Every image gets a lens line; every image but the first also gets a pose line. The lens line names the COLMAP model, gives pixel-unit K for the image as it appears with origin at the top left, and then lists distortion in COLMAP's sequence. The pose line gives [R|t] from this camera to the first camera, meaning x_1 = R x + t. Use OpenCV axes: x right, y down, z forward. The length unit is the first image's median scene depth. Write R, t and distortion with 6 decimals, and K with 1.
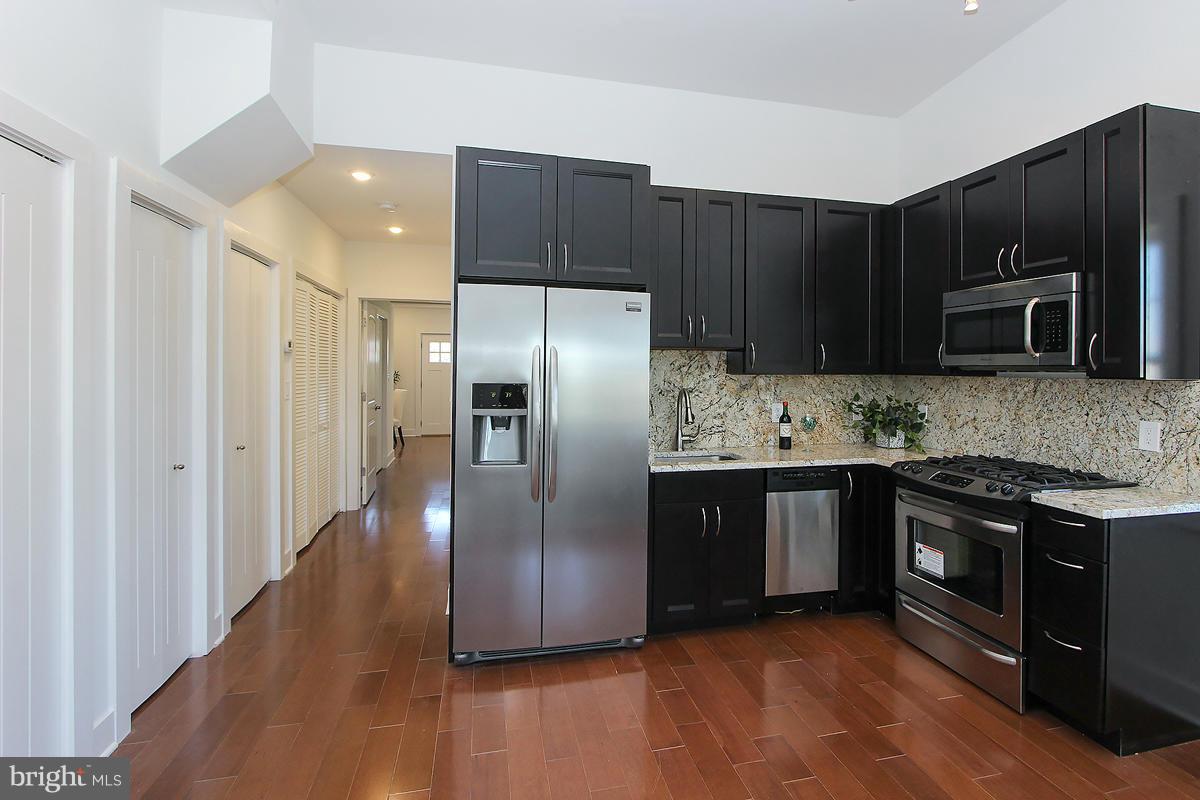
lens RADIAL K [[624.0, 0, 656.6], [0, 624.0, 376.4], [0, 0, 1]] dist [-0.005750, -0.000687]
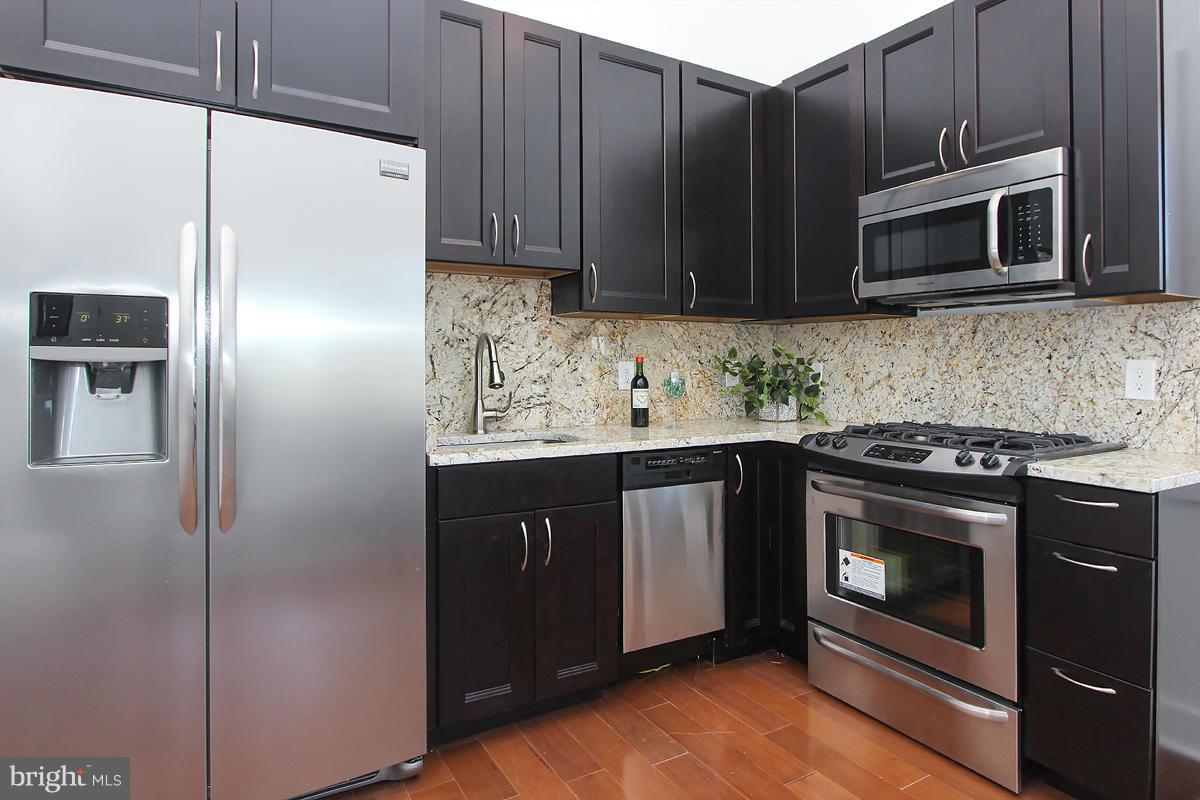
lens RADIAL K [[698.8, 0, 655.9], [0, 698.8, 376.3], [0, 0, 1]] dist [-0.013670, 0.004176]
pose [[0.956600, -0.012345, 0.291141, 0.002884], [0.011275, 0.999922, 0.005351, 0.066499], [-0.291184, -0.001837, 0.956665, 0.310214]]
